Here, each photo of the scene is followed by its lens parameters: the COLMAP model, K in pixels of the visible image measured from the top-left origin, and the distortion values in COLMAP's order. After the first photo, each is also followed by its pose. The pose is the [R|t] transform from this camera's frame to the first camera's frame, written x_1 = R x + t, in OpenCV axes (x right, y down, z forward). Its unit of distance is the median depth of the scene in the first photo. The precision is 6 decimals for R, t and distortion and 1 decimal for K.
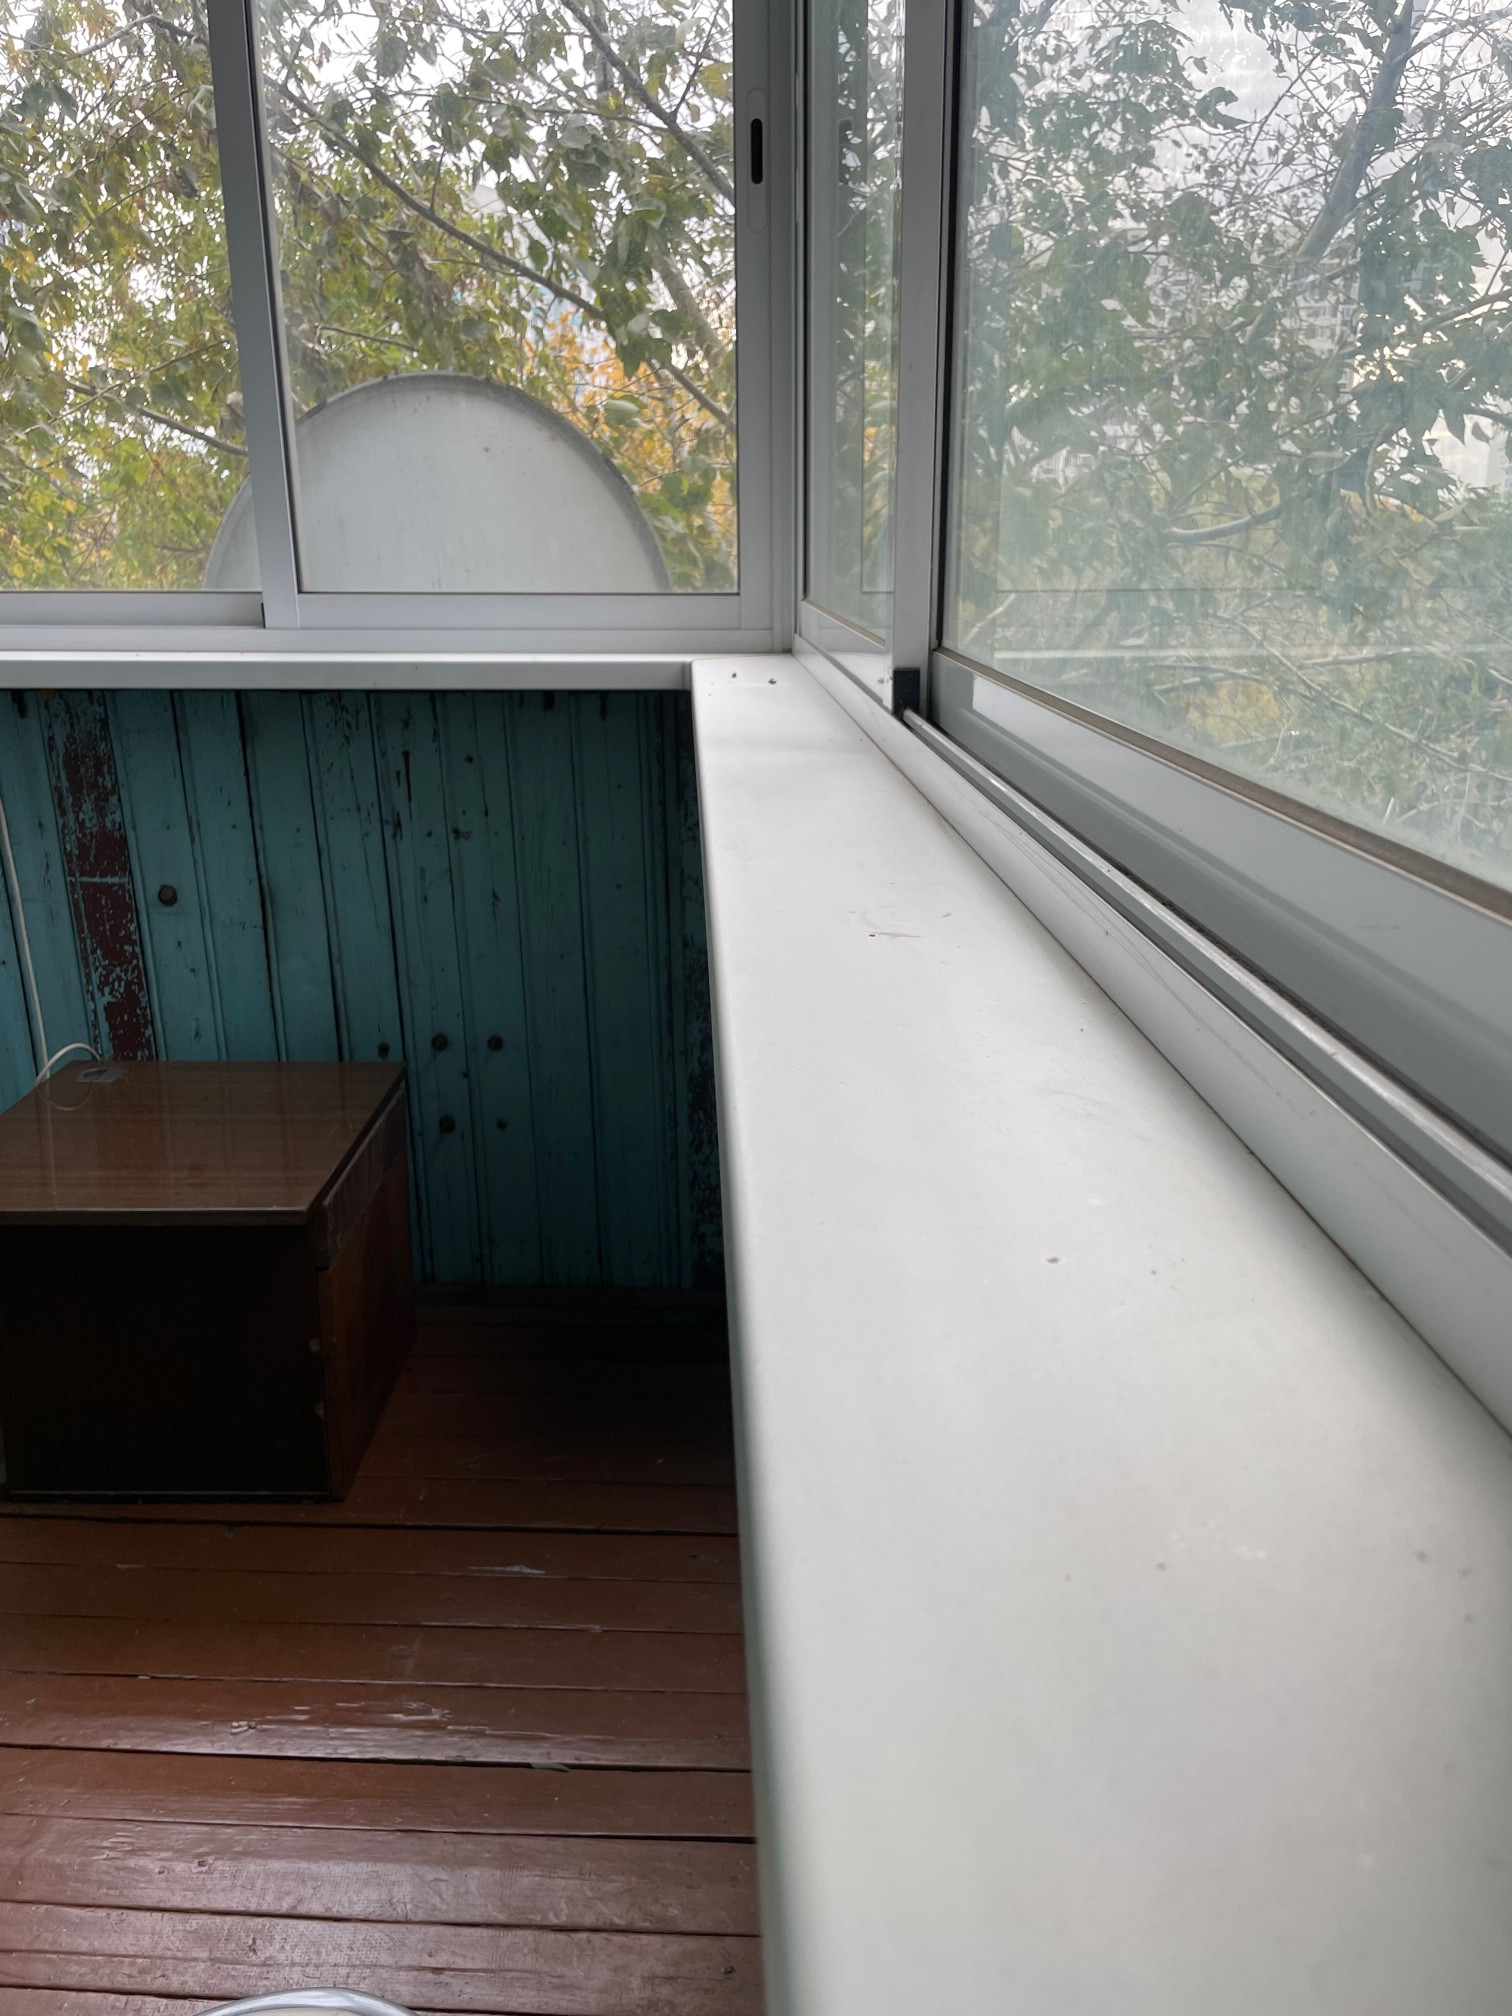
lens RADIAL K [[1518.2, 0, 764.1], [0, 1518.2, 1004.8], [0, 0, 1]] dist [0.009494, -0.005310]
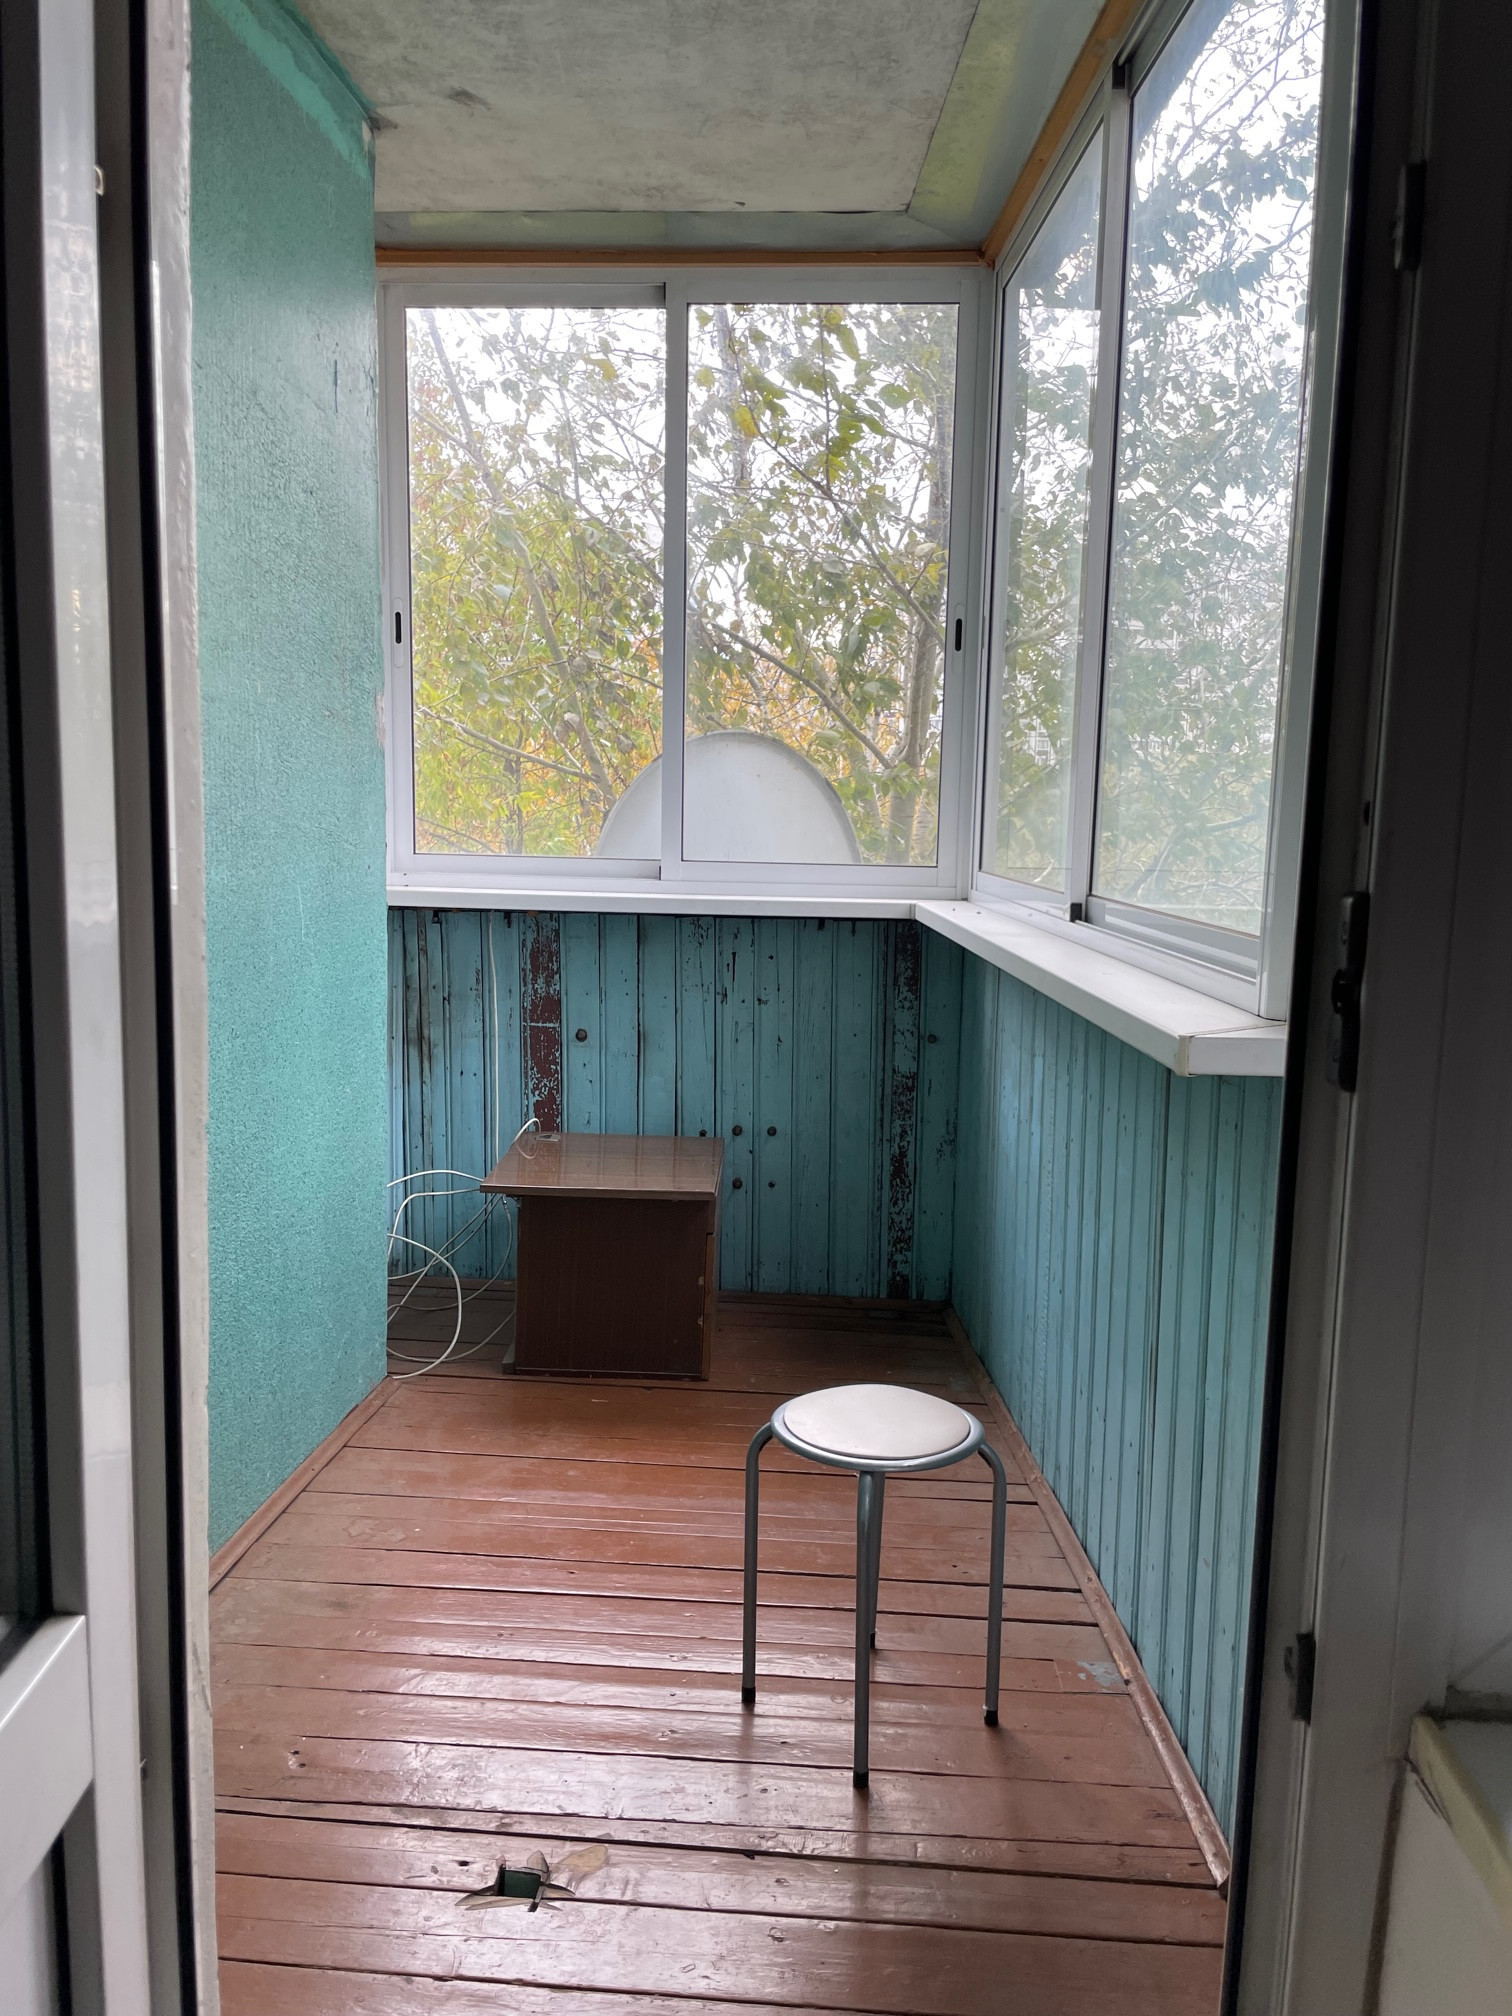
lens RADIAL K [[1518.2, 0, 752.4], [0, 1518.2, 1013.3], [0, 0, 1]] dist [0.009494, -0.005310]
pose [[0.999361, 0.022533, -0.027755, -0.163767], [-0.026578, 0.987515, -0.155267, 0.159515], [0.023910, 0.155905, 0.987483, -0.644922]]
